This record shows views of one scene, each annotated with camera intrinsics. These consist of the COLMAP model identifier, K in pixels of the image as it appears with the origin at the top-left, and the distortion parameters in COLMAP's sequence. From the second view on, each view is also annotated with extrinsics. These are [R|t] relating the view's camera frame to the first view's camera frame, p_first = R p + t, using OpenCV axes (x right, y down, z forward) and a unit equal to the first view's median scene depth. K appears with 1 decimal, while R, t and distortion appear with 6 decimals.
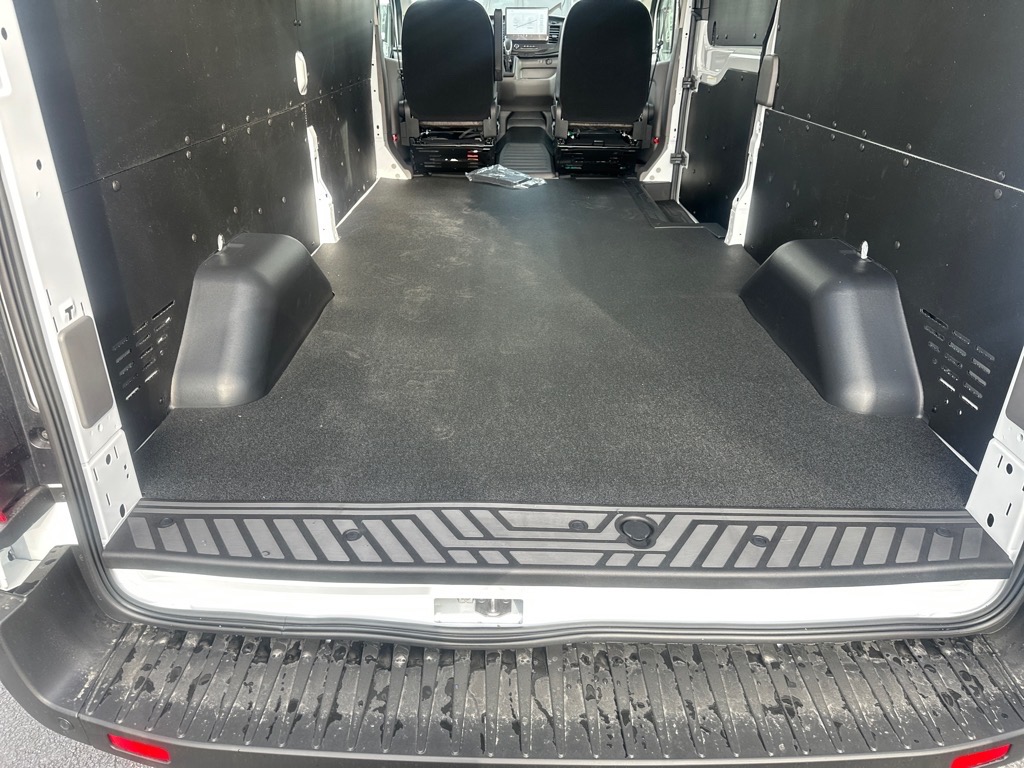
lens RADIAL K [[719.3, 0, 512.4], [0, 719.3, 385.6], [0, 0, 1]] dist [0.066862, -0.083409]
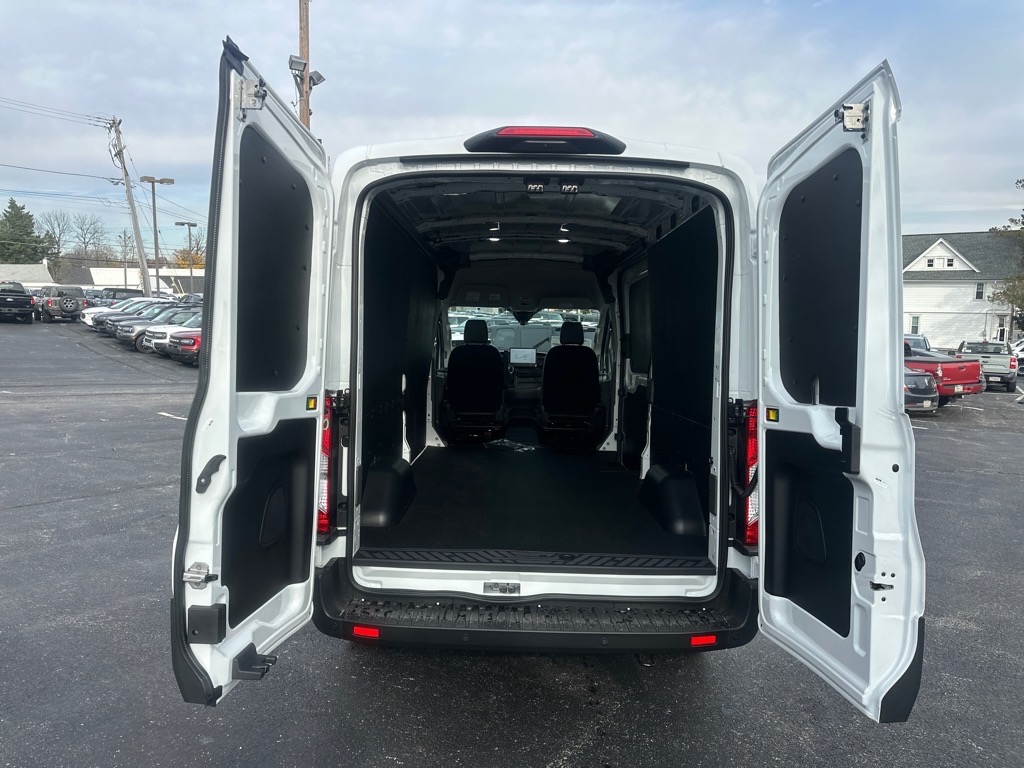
lens RADIAL K [[721.4, 0, 502.9], [0, 721.4, 382.4], [0, 0, 1]] dist [0.066250, -0.087654]
pose [[0.999874, 0.012761, -0.009494, -0.018763], [-0.015491, 0.916680, -0.399322, 0.408537], [0.003607, 0.399419, 0.916761, -0.942695]]
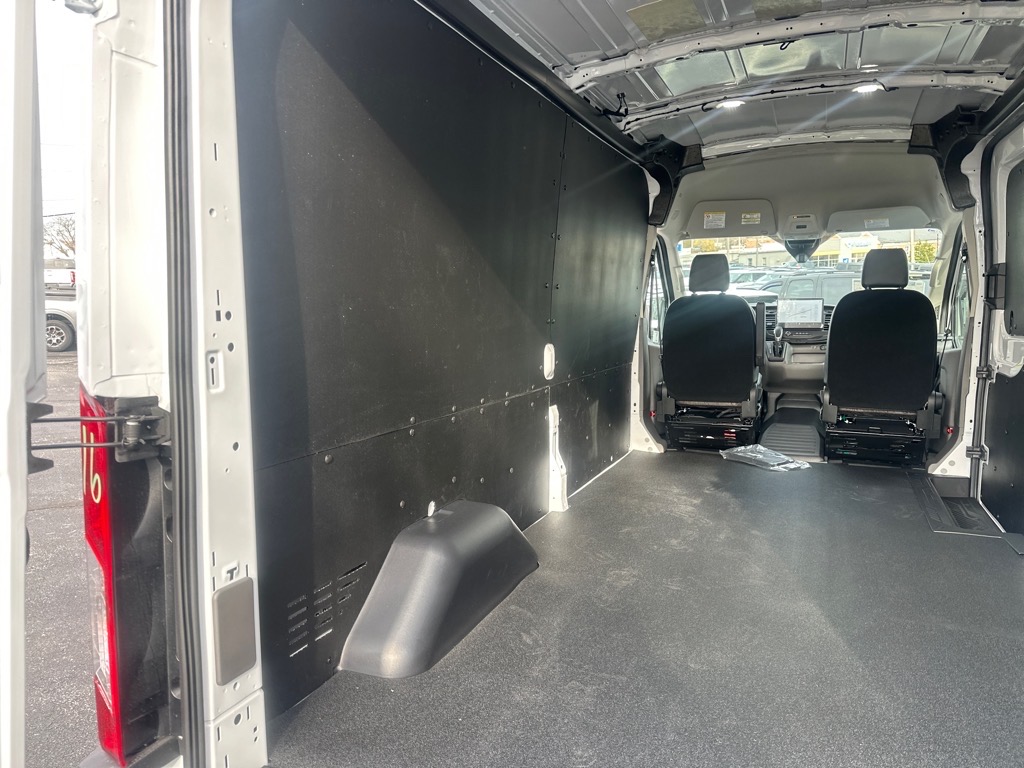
lens RADIAL K [[718.5, 0, 513.1], [0, 718.5, 391.2], [0, 0, 1]] dist [0.064067, -0.073068]
pose [[0.918229, 0.031979, -0.394758, 0.124390], [-0.164092, 0.937878, -0.305711, -0.052843], [0.360458, 0.345489, 0.866434, 0.054719]]
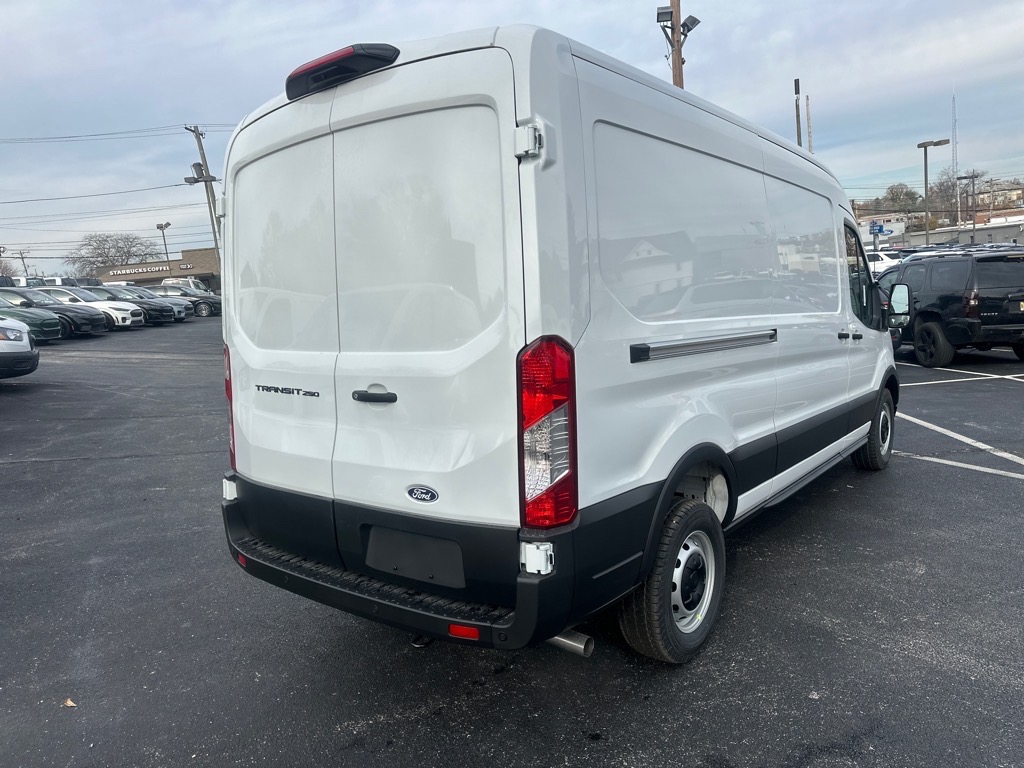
lens RADIAL K [[718.5, 0, 513.1], [0, 718.5, 391.2], [0, 0, 1]] dist [0.064067, -0.073068]
pose [[0.784998, 0.027320, -0.618896, 1.170653], [-0.232347, 0.939084, -0.253251, 0.204929], [0.574277, 0.342600, 0.743527, -0.404372]]
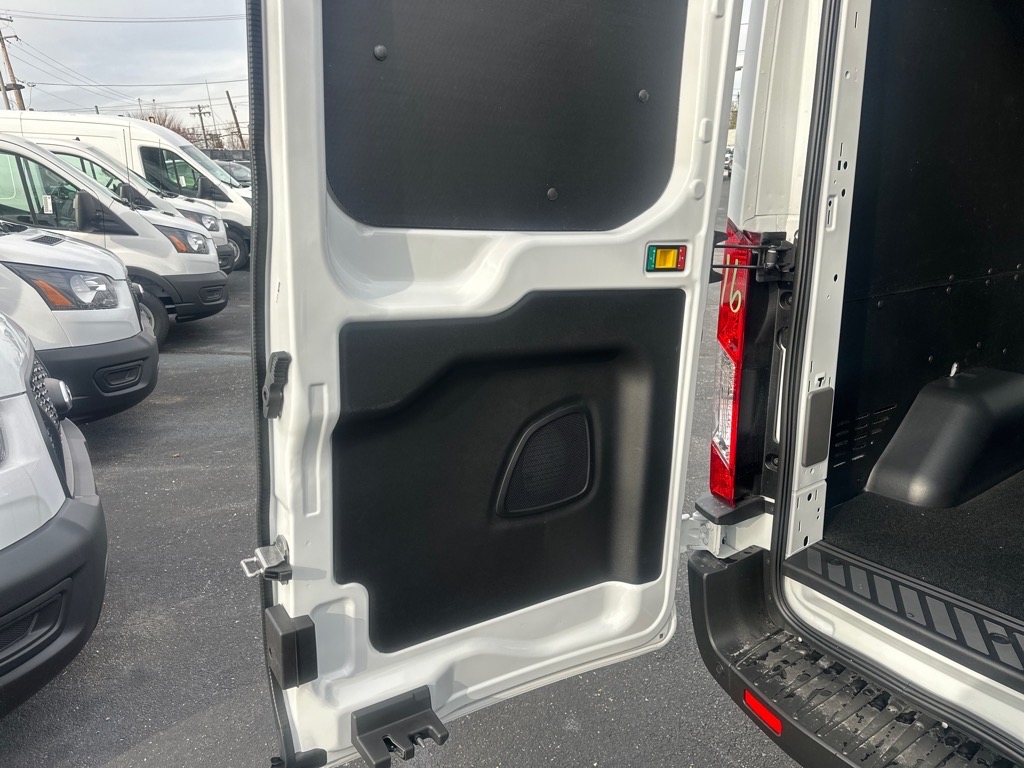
lens RADIAL K [[719.3, 0, 512.4], [0, 719.3, 385.6], [0, 0, 1]] dist [0.066862, -0.083409]
pose [[0.585646, 0.177773, -0.790833, 0.081386], [-0.334221, 0.941815, -0.035793, 0.087391], [0.738455, 0.285275, 0.610985, -0.156524]]
